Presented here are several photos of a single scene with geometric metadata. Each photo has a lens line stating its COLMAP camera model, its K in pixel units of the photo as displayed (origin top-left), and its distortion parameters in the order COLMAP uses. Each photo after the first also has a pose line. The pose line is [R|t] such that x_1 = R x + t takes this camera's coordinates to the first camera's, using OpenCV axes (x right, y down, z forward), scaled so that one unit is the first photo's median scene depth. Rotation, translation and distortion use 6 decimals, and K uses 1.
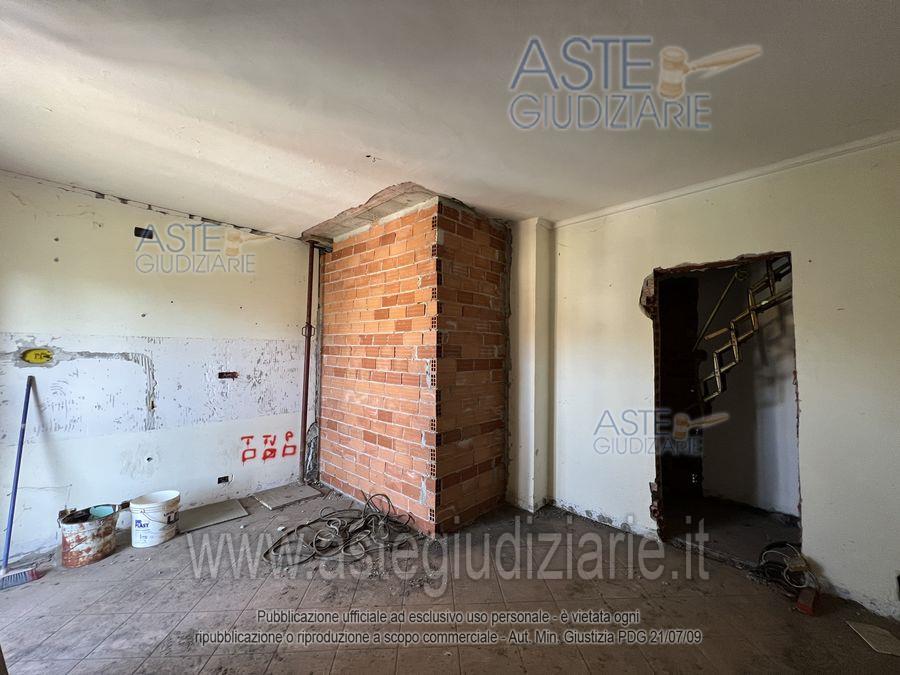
lens RADIAL K [[359.6, 0, 447.6], [0, 359.6, 334.4], [0, 0, 1]] dist [0.001444, 0.000101]
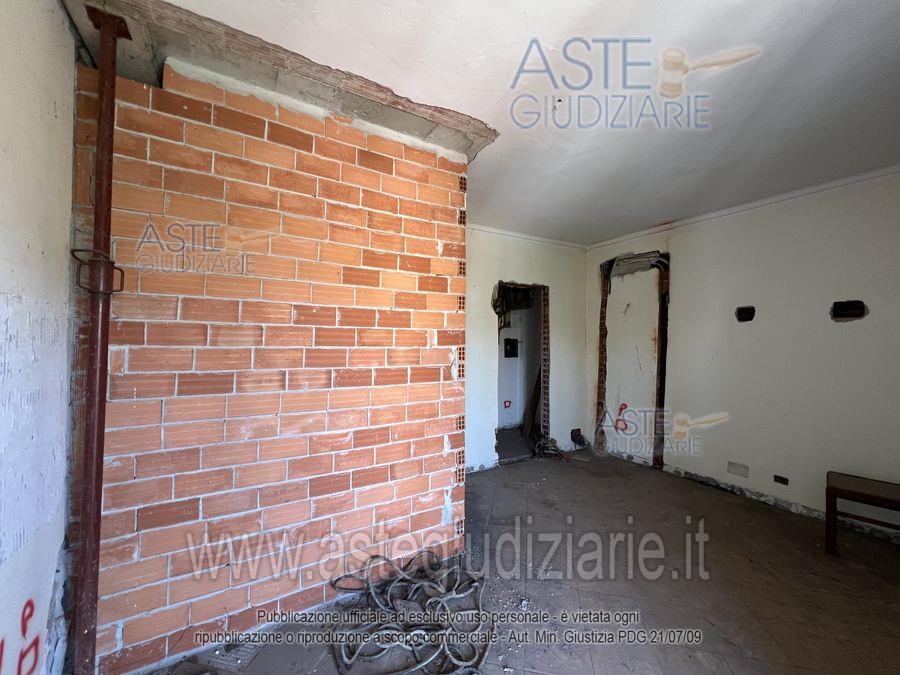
lens RADIAL K [[359.6, 0, 447.6], [0, 359.6, 334.4], [0, 0, 1]] dist [0.001444, 0.000101]
pose [[0.265572, 0.011257, 0.964025, -0.779919], [-0.047620, 0.998864, 0.001455, 0.036997], [-0.962914, -0.046294, 0.265807, 0.724104]]
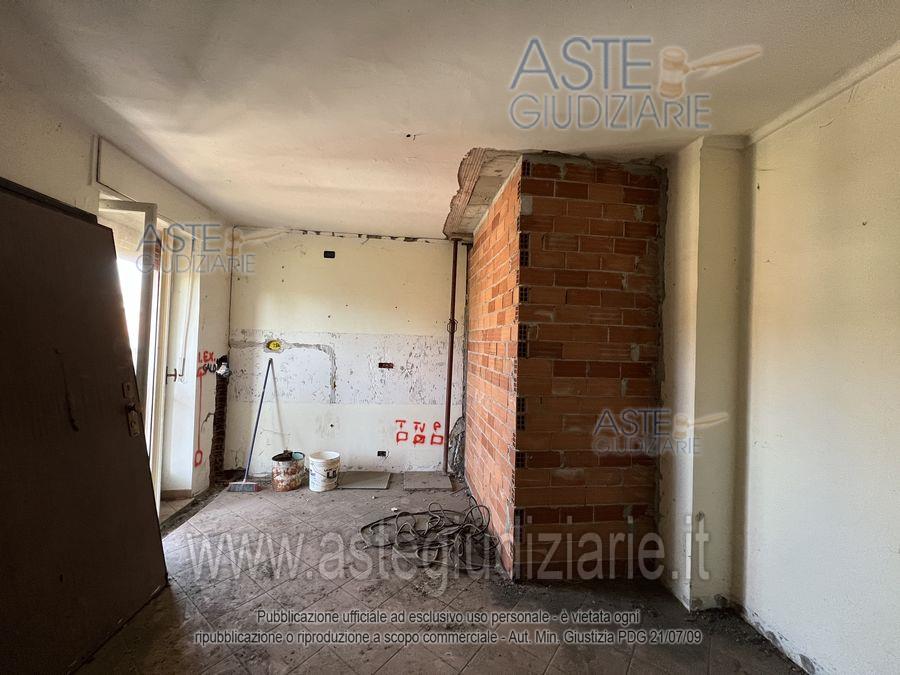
lens RADIAL K [[359.6, 0, 447.6], [0, 359.6, 334.4], [0, 0, 1]] dist [0.001444, 0.000101]
pose [[0.764800, -0.001435, -0.644267, 0.327510], [0.004602, 0.999984, 0.003236, 0.009920], [0.644252, -0.005440, 0.764794, 0.255605]]
